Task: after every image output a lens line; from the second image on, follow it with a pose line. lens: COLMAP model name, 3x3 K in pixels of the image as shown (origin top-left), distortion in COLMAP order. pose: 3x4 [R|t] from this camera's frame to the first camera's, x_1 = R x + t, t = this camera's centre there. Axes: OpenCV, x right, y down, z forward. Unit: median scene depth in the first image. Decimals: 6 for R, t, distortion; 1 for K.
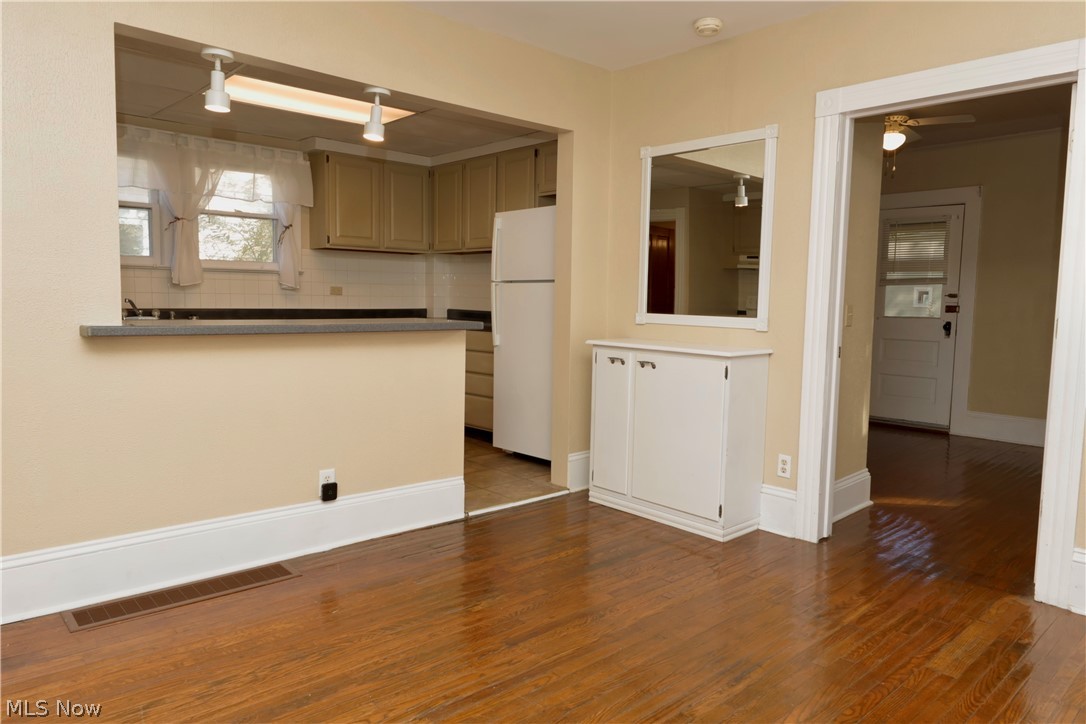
lens RADIAL K [[722.3, 0, 549.9], [0, 722.3, 363.2], [0, 0, 1]] dist [0.006105, 0.002890]
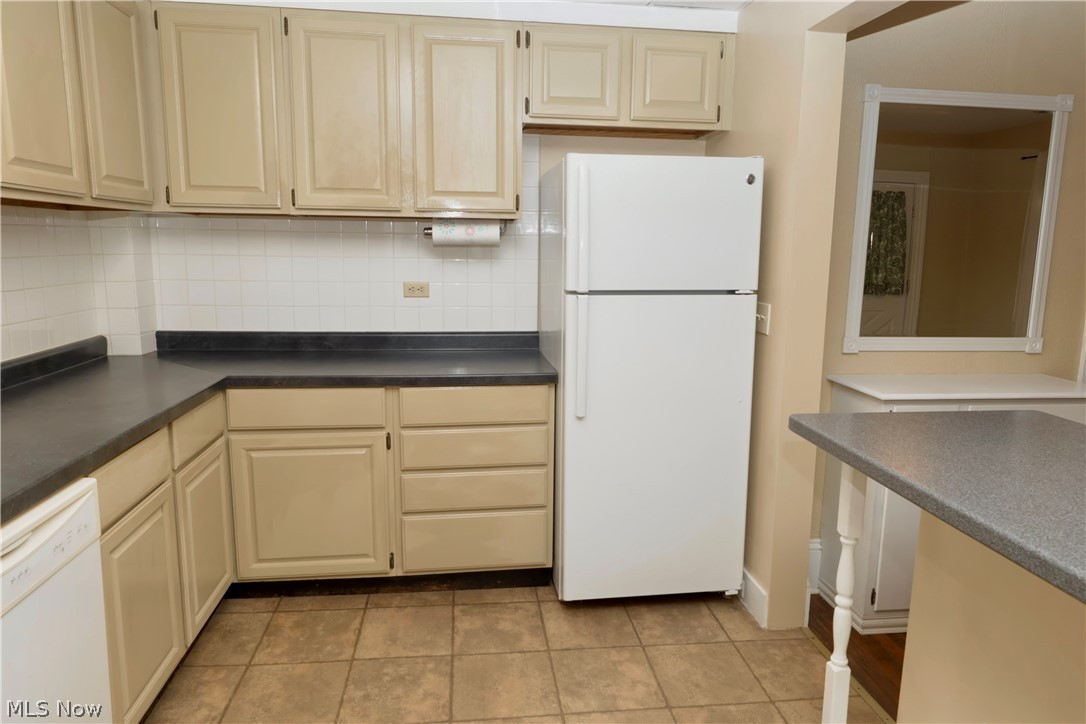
lens RADIAL K [[713.7, 0, 553.8], [0, 713.7, 361.0], [0, 0, 1]] dist [0.005098, -0.002872]
pose [[0.575627, -0.141303, 0.805411, -0.464246], [0.070925, 0.989872, 0.122975, -0.120149], [-0.814631, -0.013664, 0.579819, 0.677416]]
